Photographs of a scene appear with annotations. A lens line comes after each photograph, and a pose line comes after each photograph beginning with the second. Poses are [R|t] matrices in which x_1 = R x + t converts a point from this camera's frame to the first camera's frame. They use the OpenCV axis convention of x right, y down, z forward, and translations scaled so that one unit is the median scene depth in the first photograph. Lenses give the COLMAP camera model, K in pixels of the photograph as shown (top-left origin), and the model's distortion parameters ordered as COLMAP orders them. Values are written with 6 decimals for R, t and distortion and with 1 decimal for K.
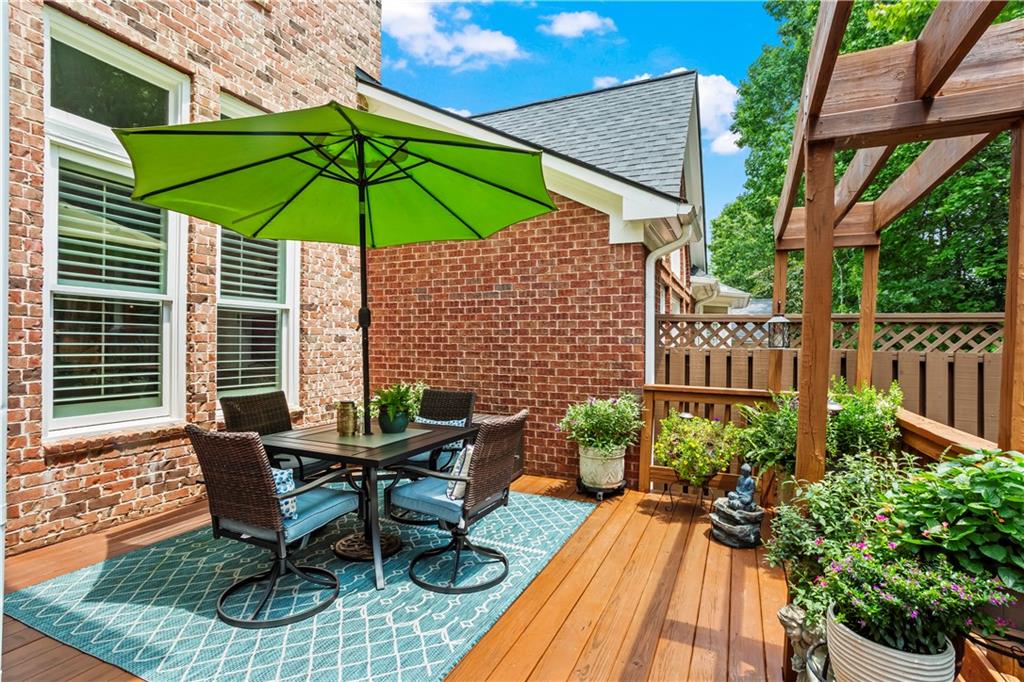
lens RADIAL K [[499.5, 0, 513.2], [0, 499.5, 343.8], [0, 0, 1]] dist [-0.013509, 0.005251]
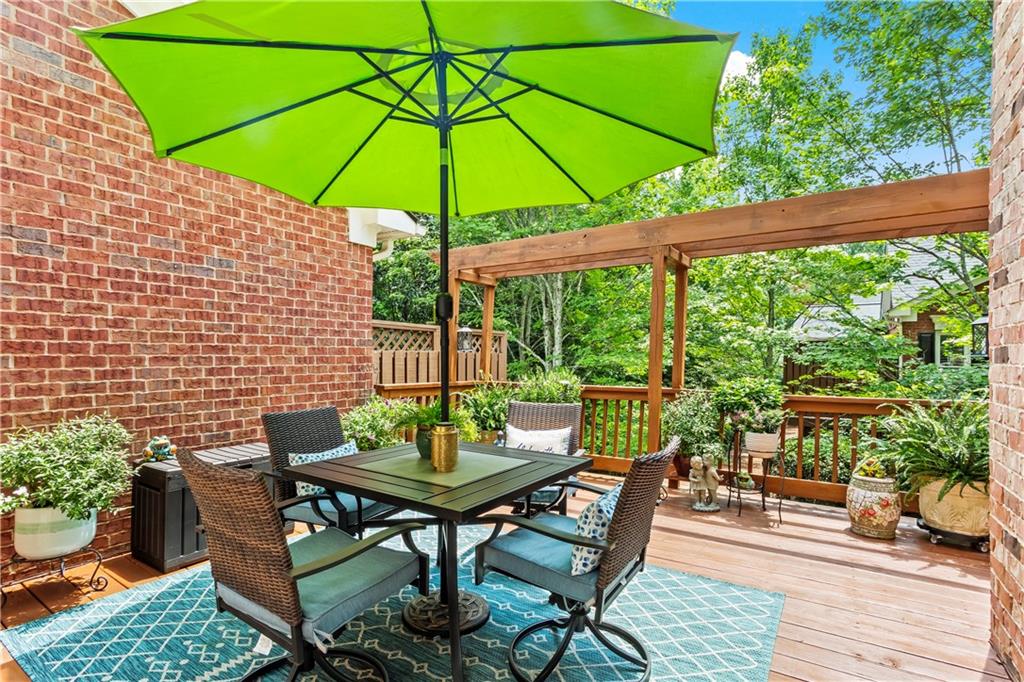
lens RADIAL K [[499.5, 0, 512.3], [0, 499.5, 347.3], [0, 0, 1]] dist [-0.013509, 0.005251]
pose [[0.172707, 0.001357, 0.984972, -0.648958], [-0.017771, 0.999841, 0.001738, -0.004486], [-0.984813, -0.017804, 0.172703, 0.491259]]
